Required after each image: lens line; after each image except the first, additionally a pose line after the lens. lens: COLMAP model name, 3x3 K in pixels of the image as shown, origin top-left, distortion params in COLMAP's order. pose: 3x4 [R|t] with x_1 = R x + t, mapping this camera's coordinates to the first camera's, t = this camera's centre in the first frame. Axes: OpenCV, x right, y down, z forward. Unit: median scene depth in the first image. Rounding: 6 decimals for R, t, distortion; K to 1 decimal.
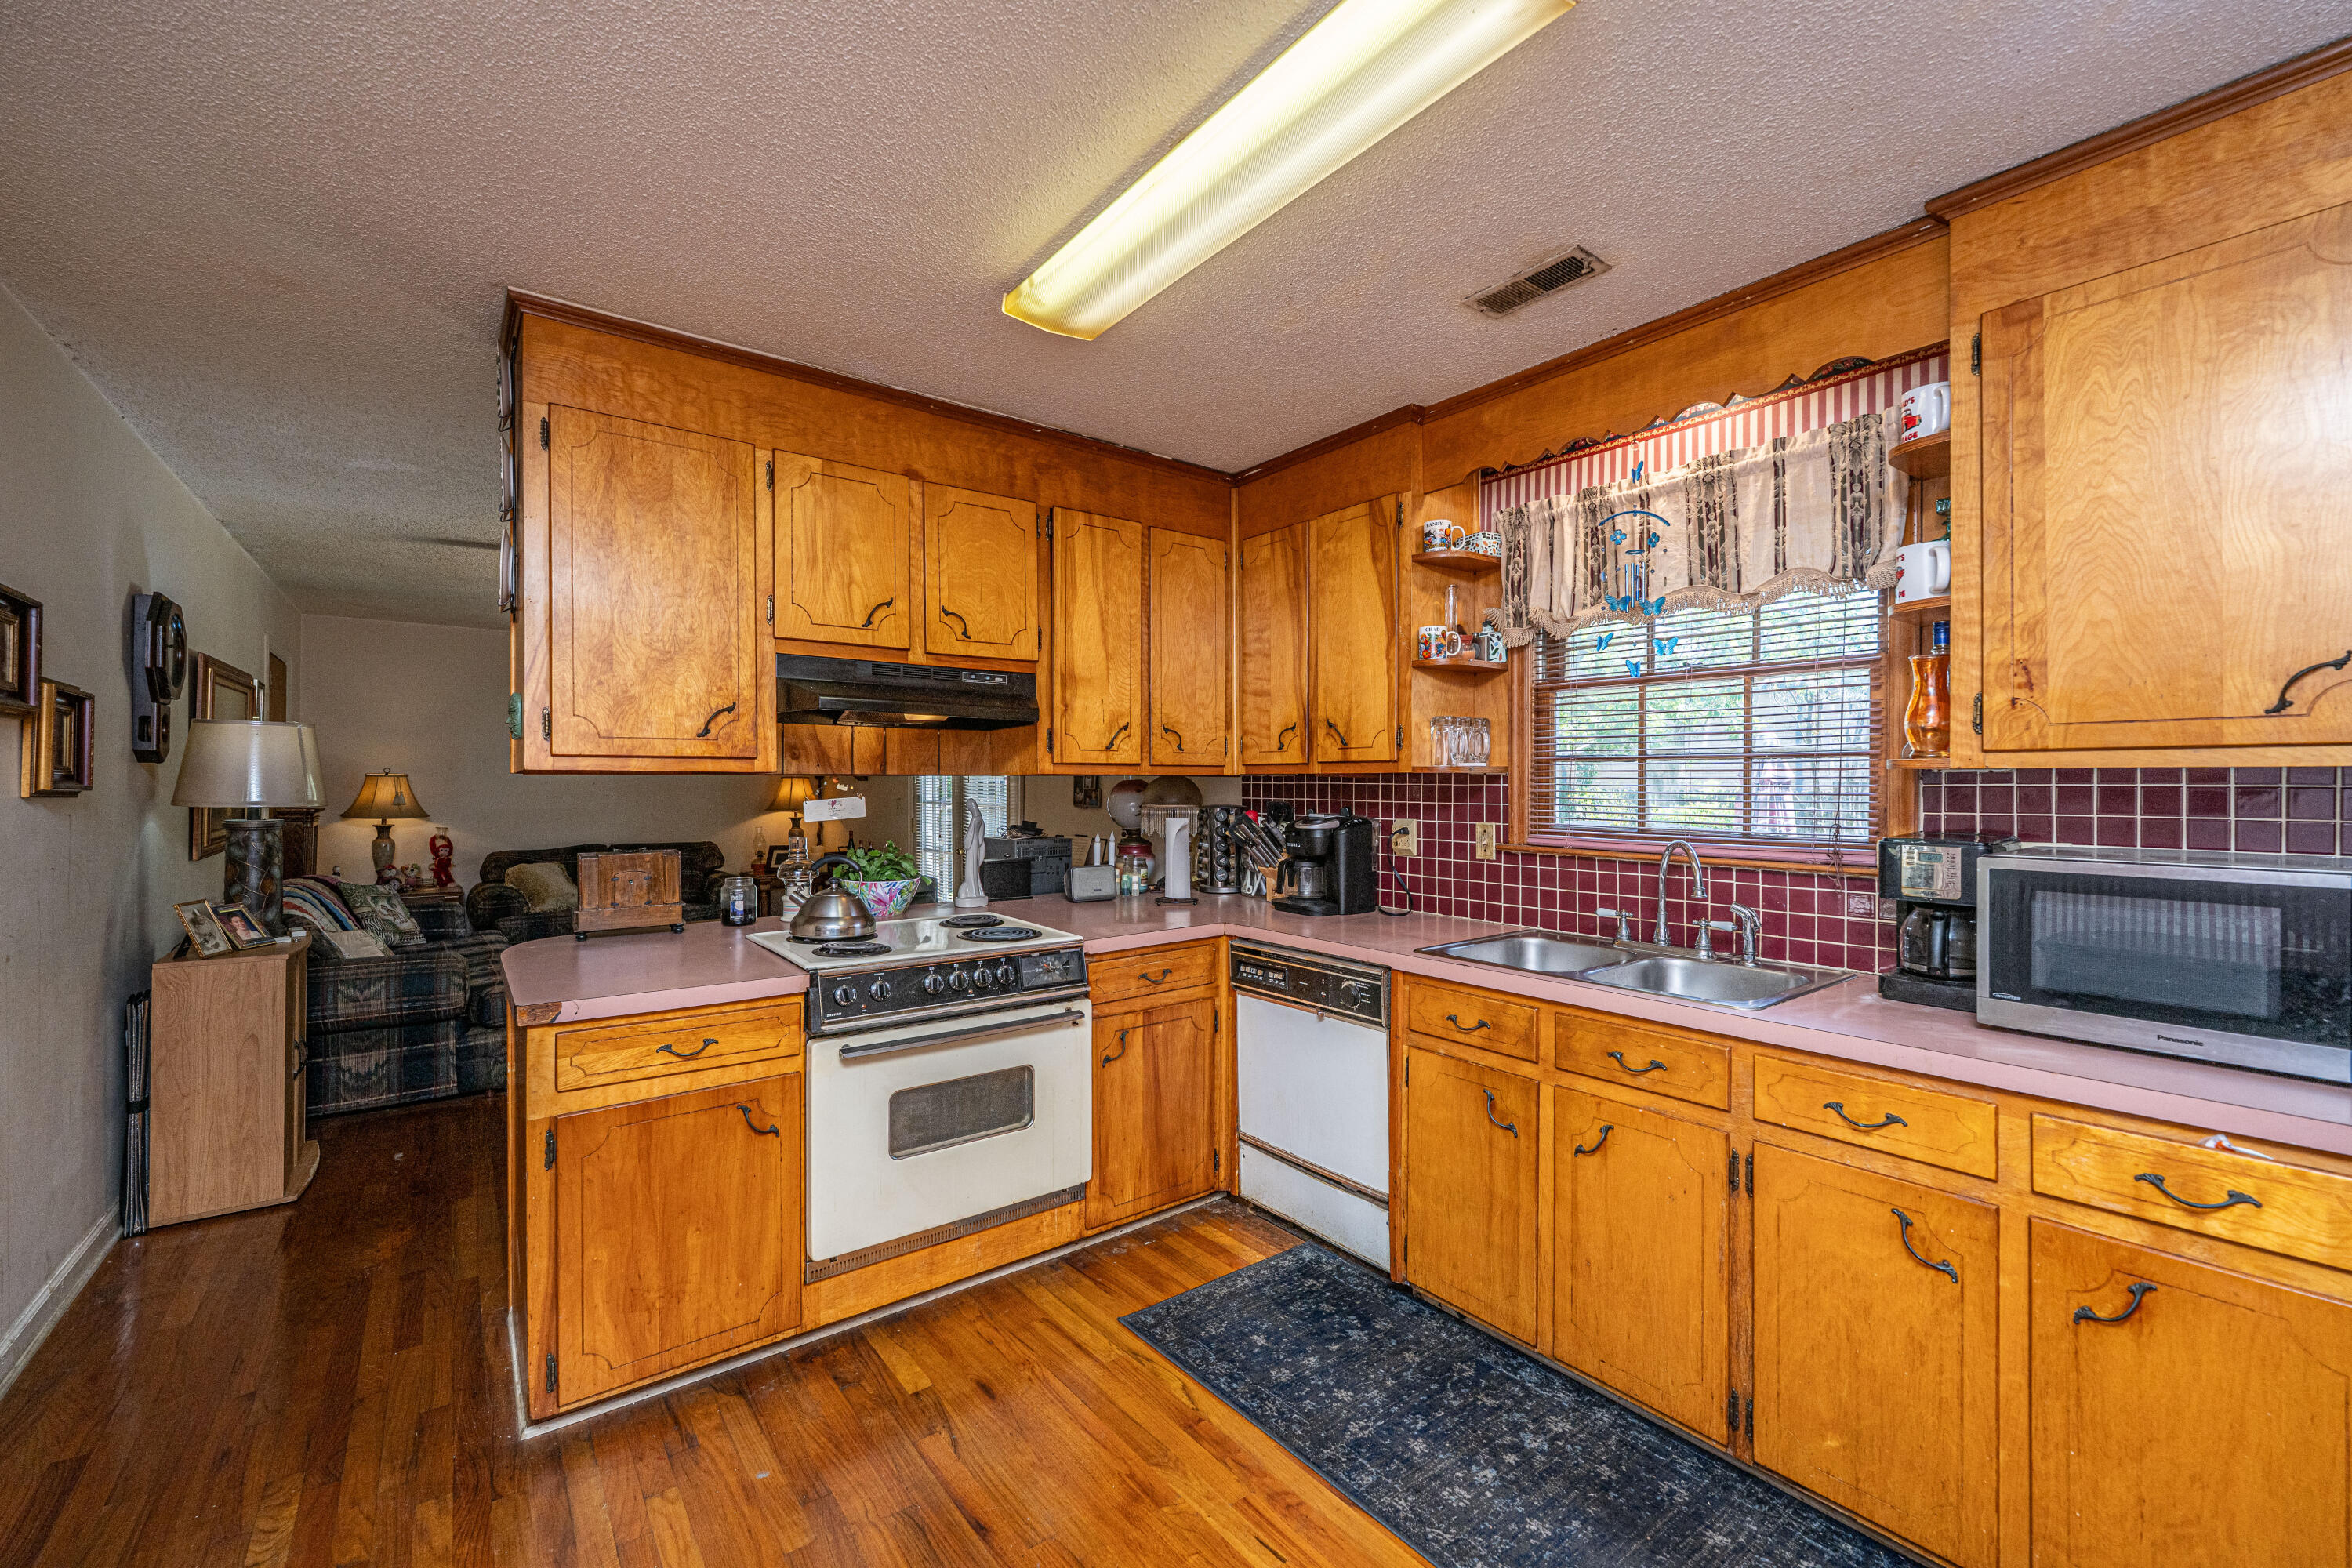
lens RADIAL K [[941.2, 0, 1168.5], [0, 941.2, 783.0], [0, 0, 1]] dist [-0.000630, 0.000011]
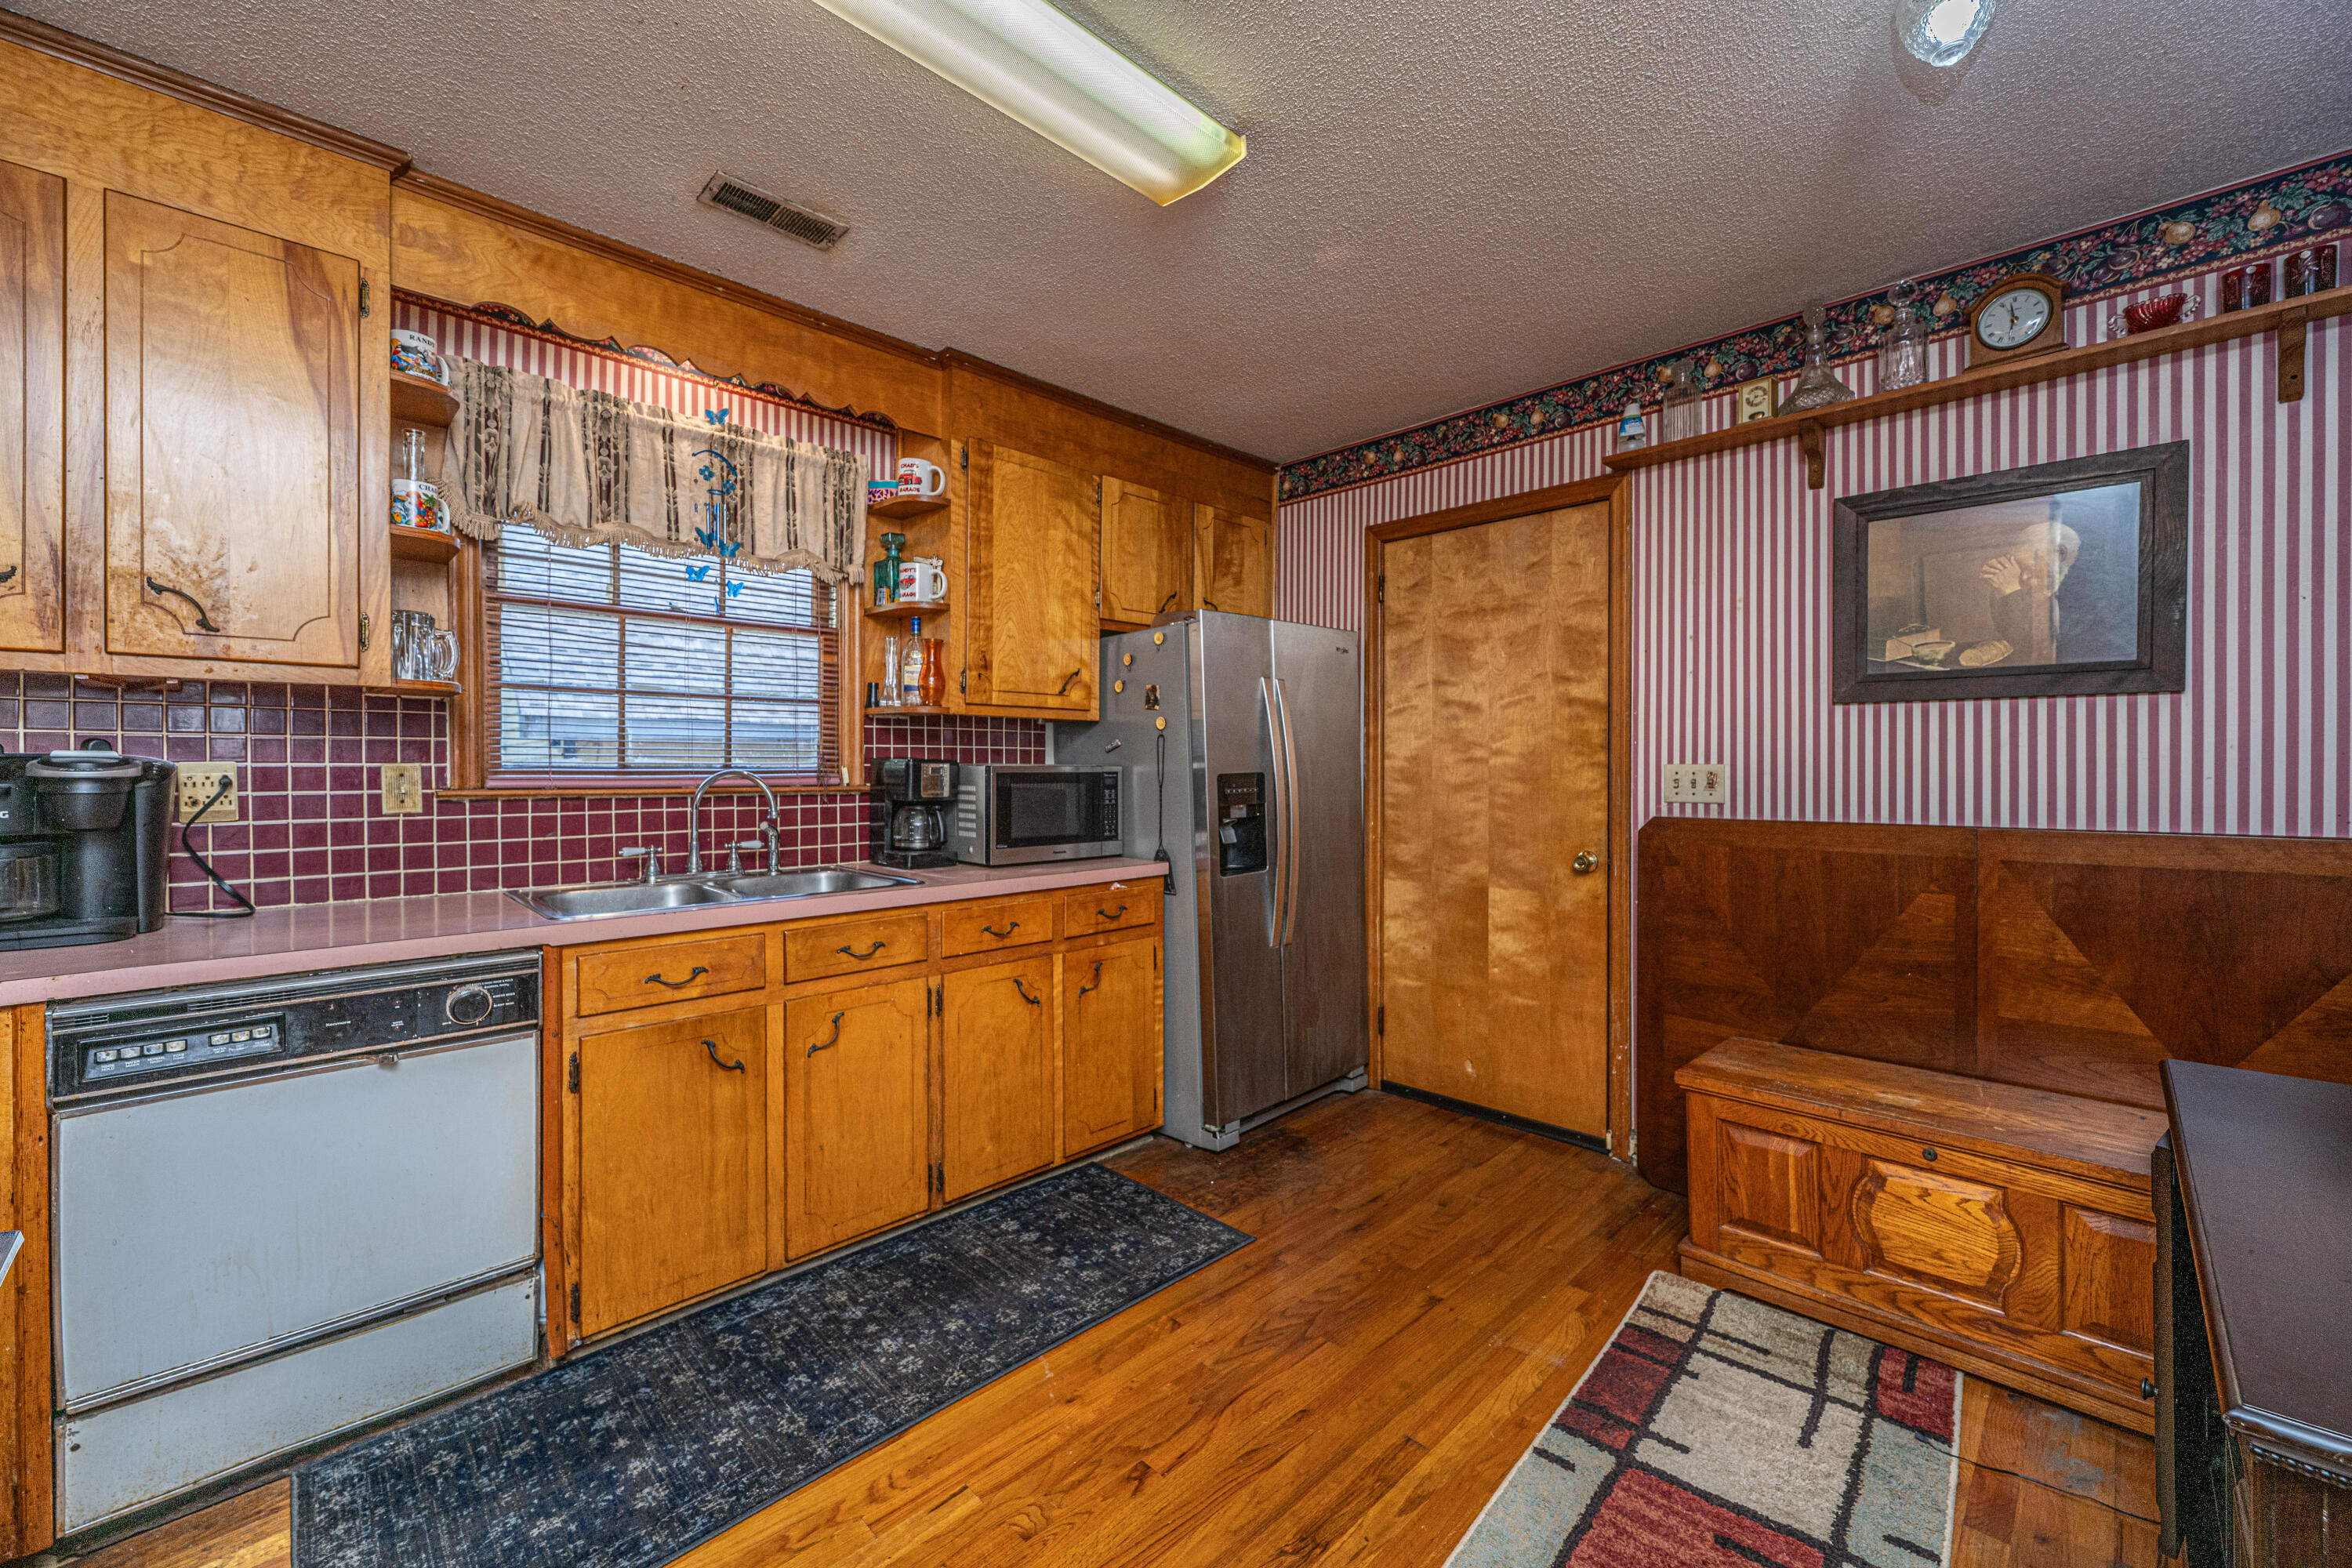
lens RADIAL K [[941.2, 0, 1191.7], [0, 941.2, 769.3], [0, 0, 1]] dist [-0.000630, 0.000011]
pose [[-0.141295, -0.005335, 0.989953, -0.572209], [-0.002727, 0.999984, 0.005000, 0.049790], [-0.989964, -0.001993, -0.141307, 0.593862]]
